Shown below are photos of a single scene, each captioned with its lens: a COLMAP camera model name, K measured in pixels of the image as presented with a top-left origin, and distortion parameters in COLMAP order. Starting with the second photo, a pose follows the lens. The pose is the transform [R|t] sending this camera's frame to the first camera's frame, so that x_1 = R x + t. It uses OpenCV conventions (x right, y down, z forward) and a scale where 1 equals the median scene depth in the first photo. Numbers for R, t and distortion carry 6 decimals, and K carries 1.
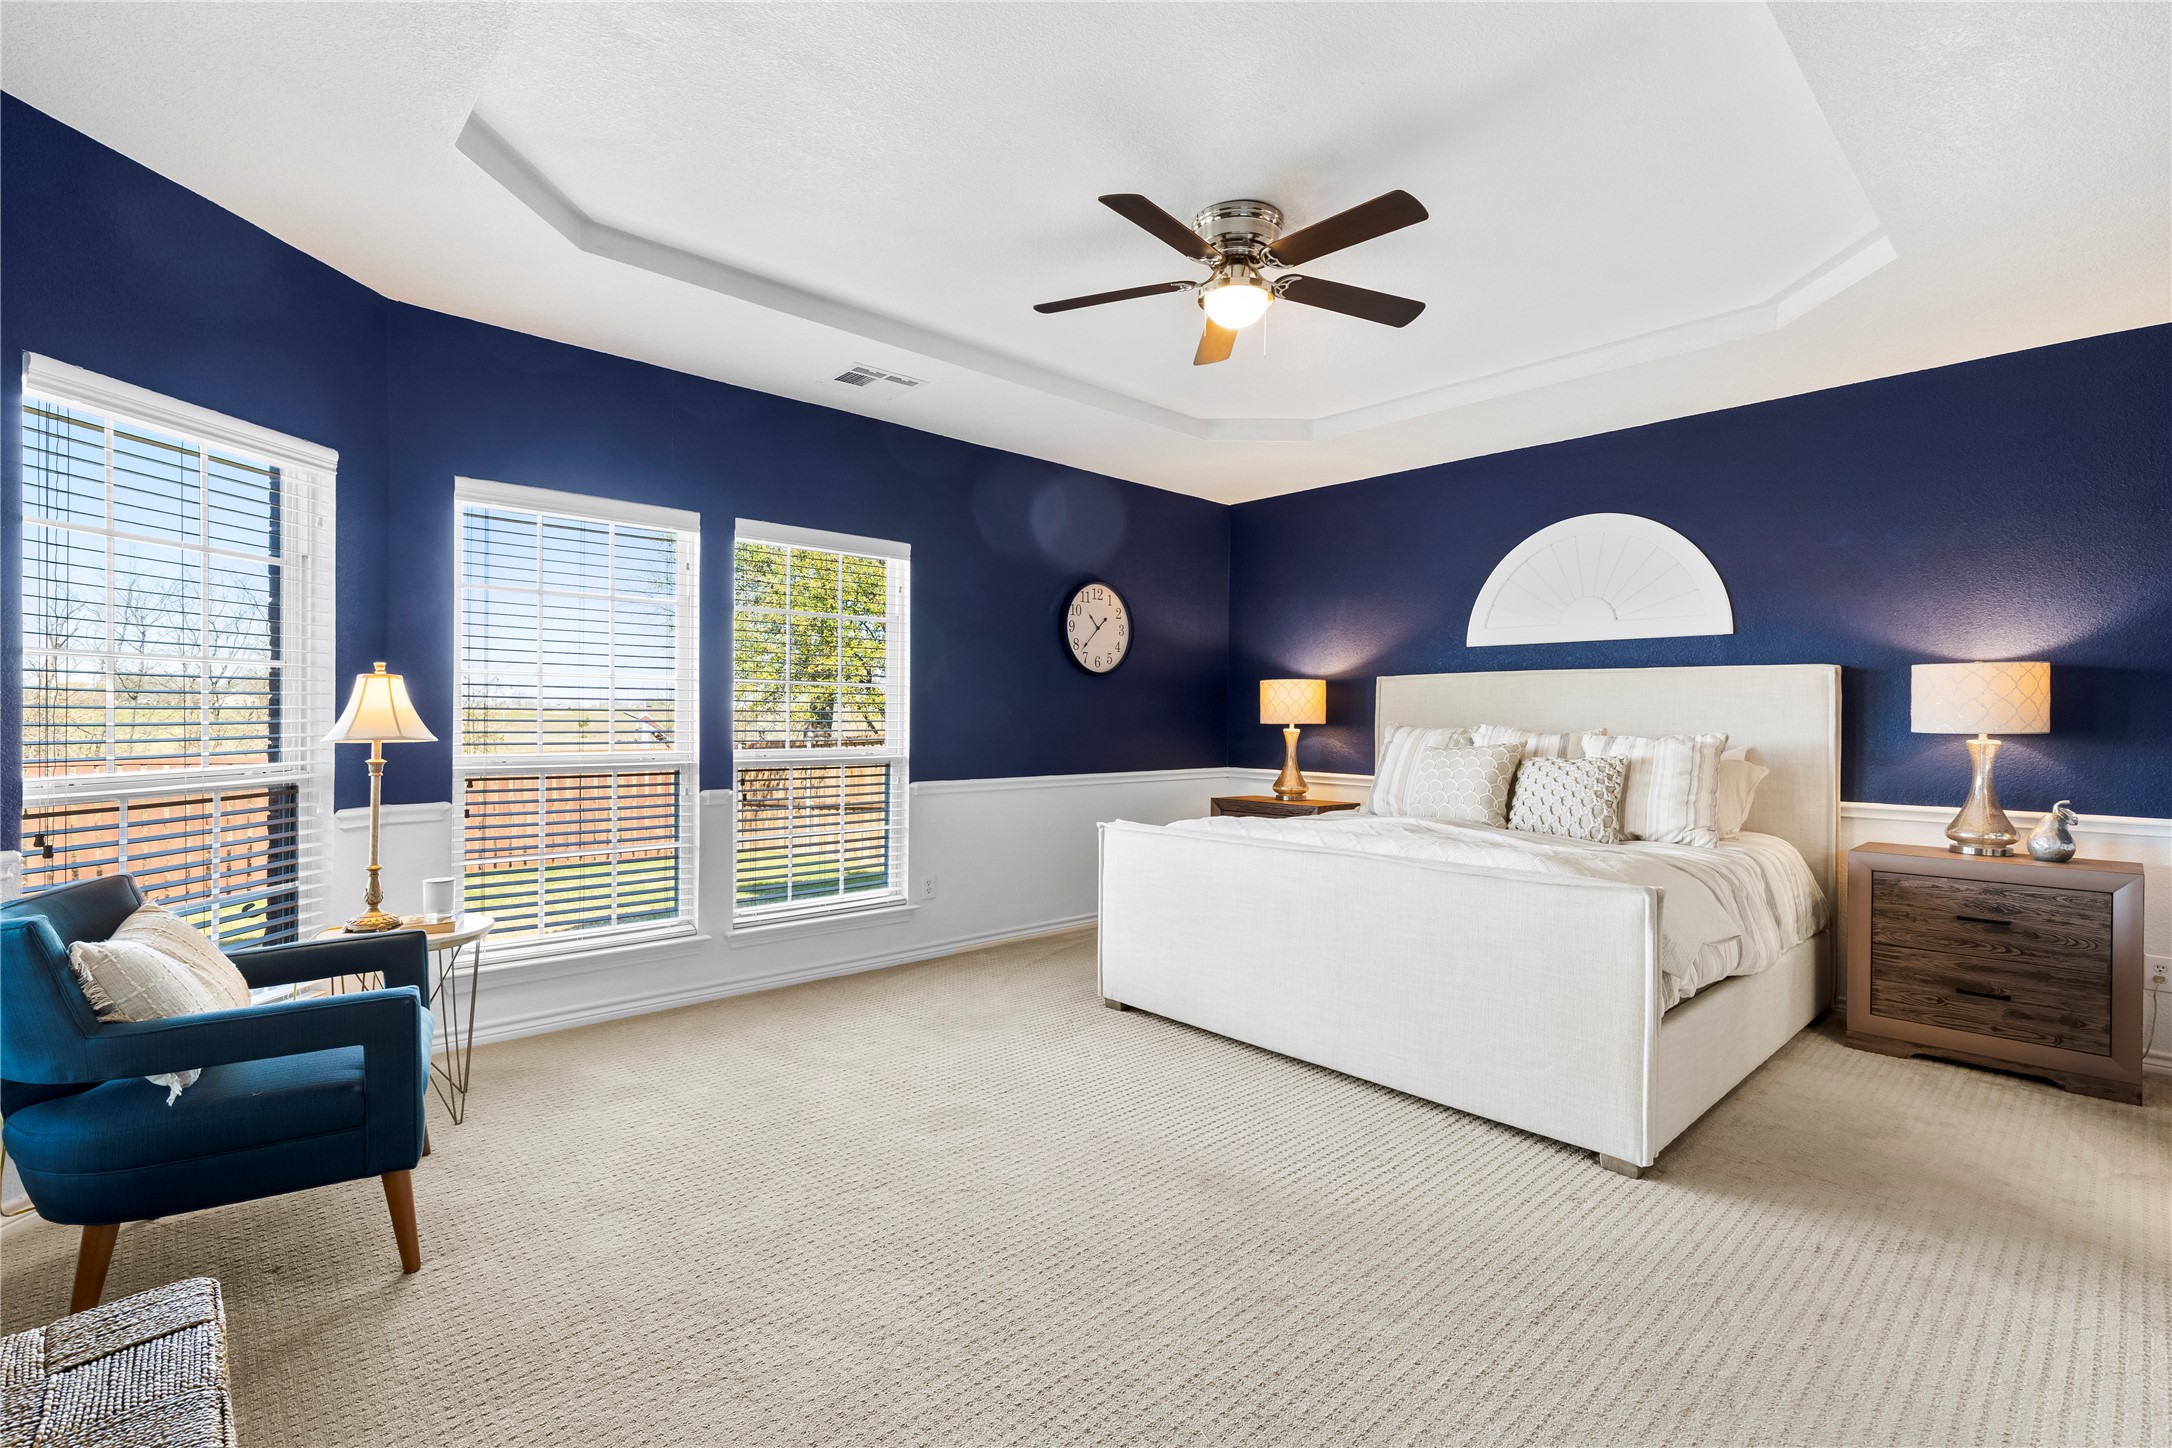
lens RADIAL K [[992.3, 0, 1092.8], [0, 992.3, 720.7], [0, 0, 1]] dist [0.004447, 0.000261]
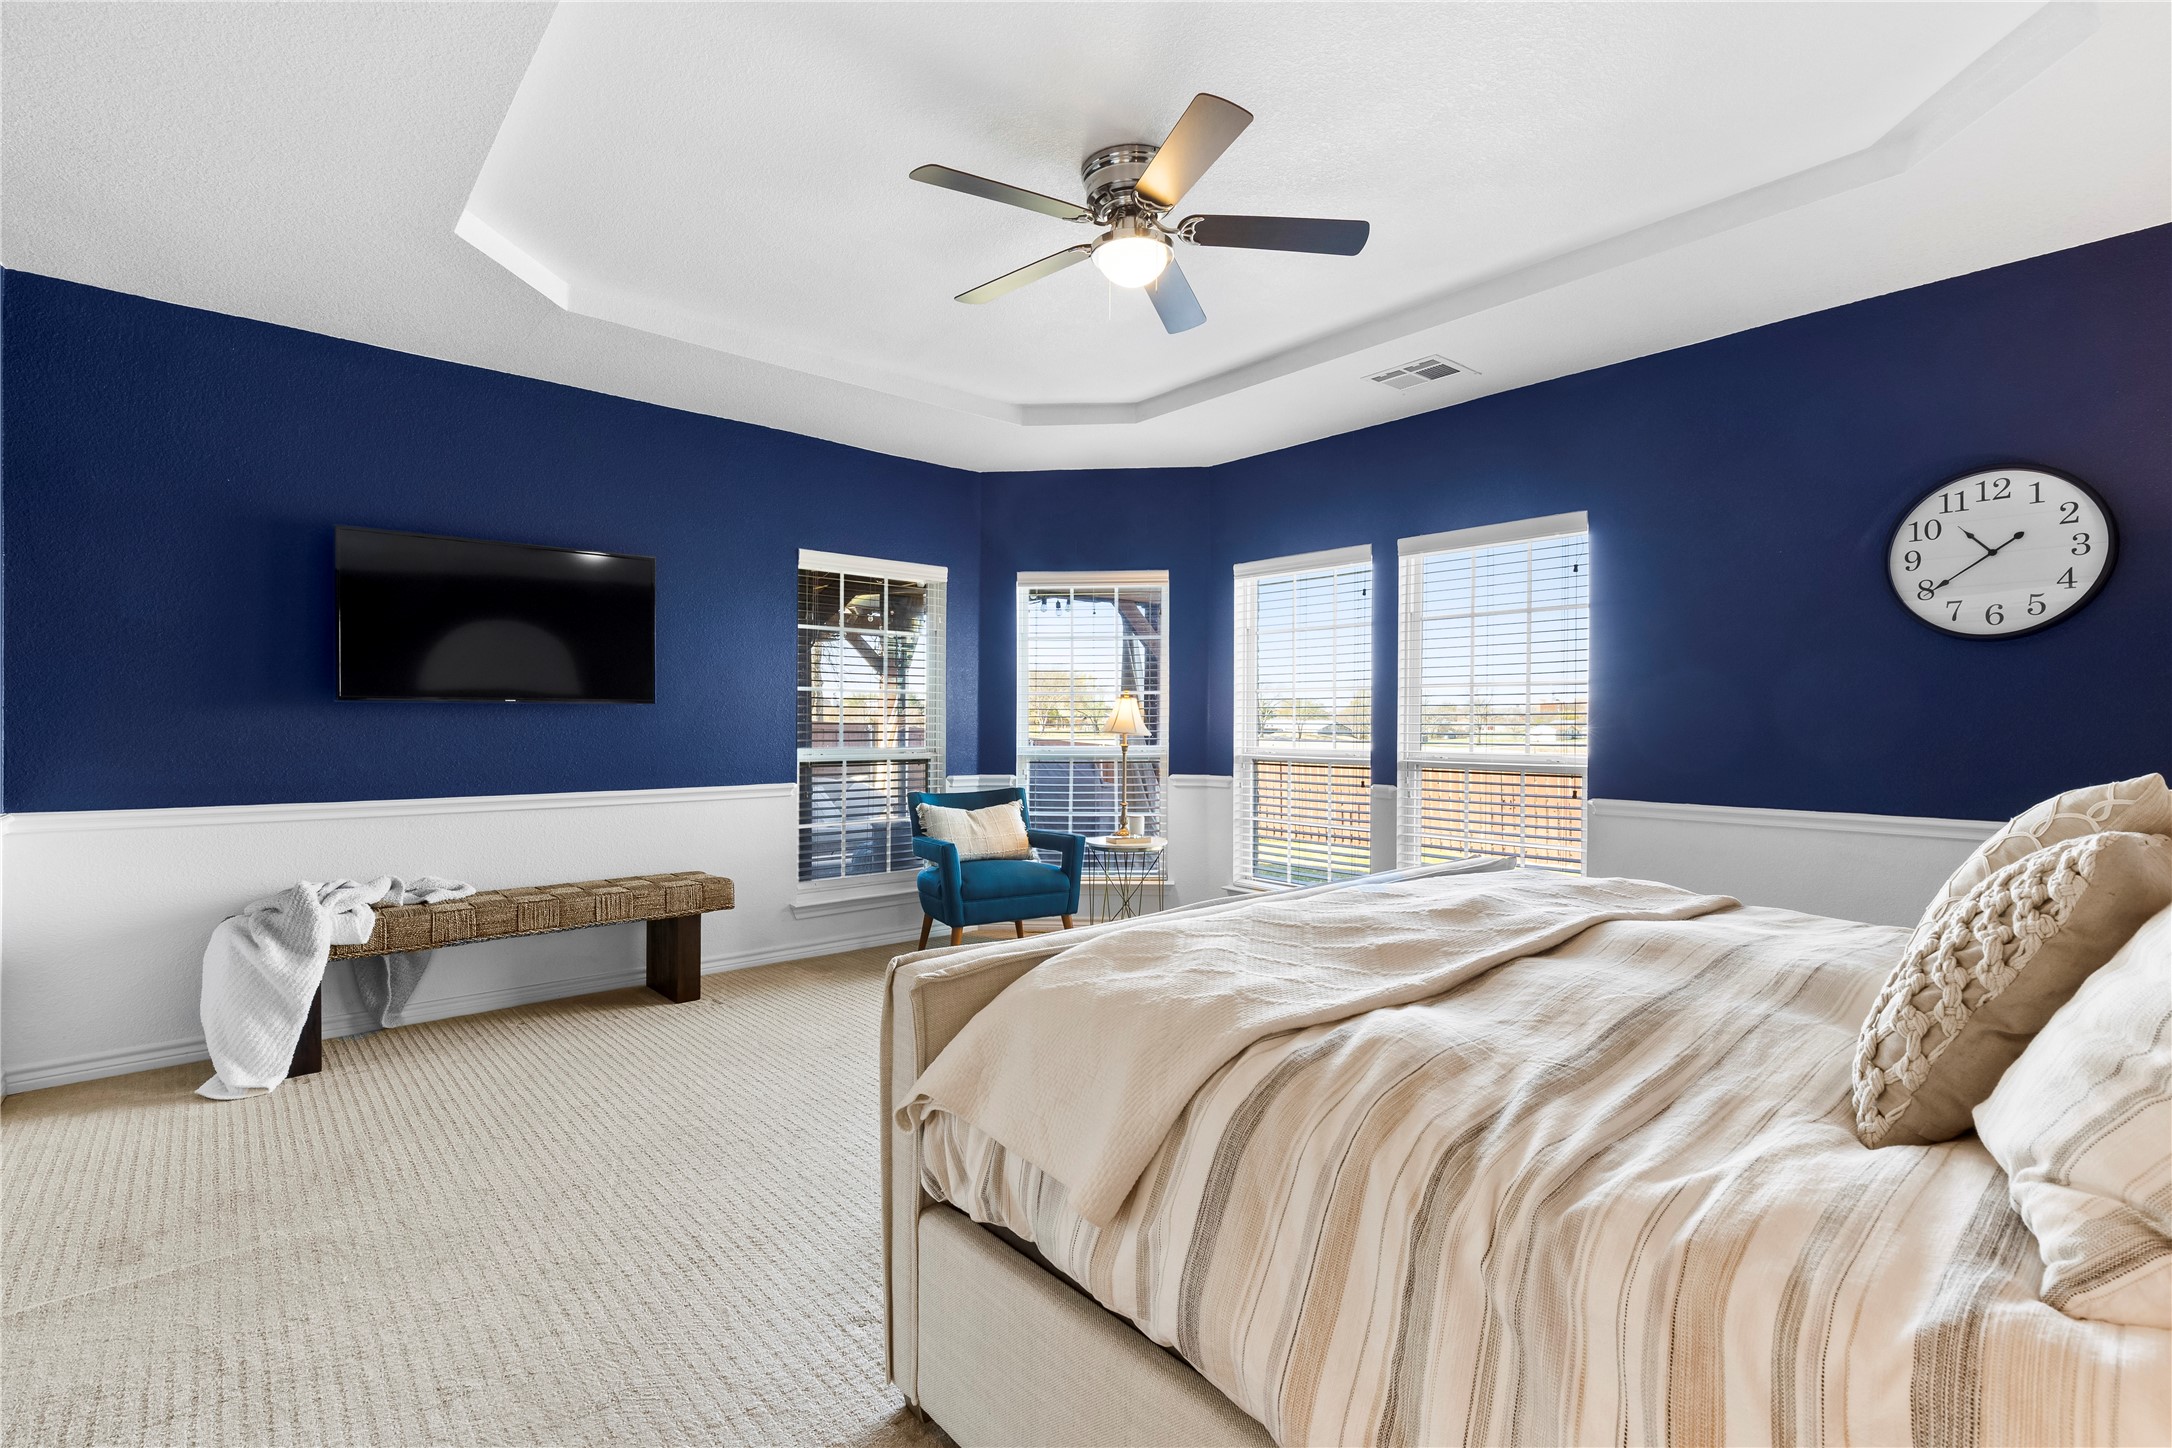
lens RADIAL K [[992.3, 0, 1092.4], [0, 992.3, 733.3], [0, 0, 1]] dist [0.004447, 0.000261]
pose [[-0.048001, 0.009524, -0.998802, 0.669744], [-0.000679, 0.999954, 0.009568, 0.000142], [0.998847, 0.001138, -0.047992, 0.633332]]
